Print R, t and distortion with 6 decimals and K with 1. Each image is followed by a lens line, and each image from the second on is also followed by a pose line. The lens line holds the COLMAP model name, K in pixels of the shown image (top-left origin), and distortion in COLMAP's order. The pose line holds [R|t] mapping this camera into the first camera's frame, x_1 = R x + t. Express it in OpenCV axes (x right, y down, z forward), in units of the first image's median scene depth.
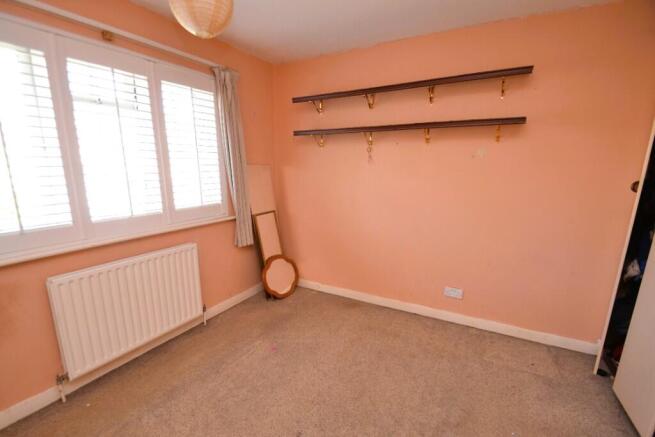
lens RADIAL K [[297.4, 0, 310.4], [0, 297.4, 233.8], [0, 0, 1]] dist [0.000067, -0.000056]
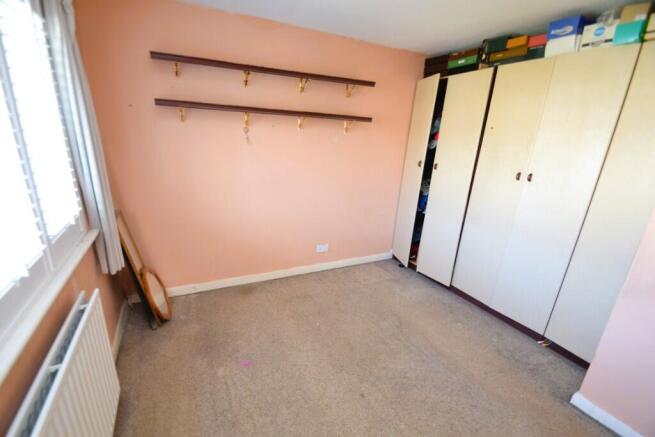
lens RADIAL K [[297.4, 0, 310.4], [0, 297.4, 233.8], [0, 0, 1]] dist [0.000067, -0.000056]
pose [[0.559139, -0.238141, 0.794136, -0.561416], [0.146146, 0.971171, 0.188330, -0.114636], [-0.816091, 0.010757, 0.577823, 0.294854]]
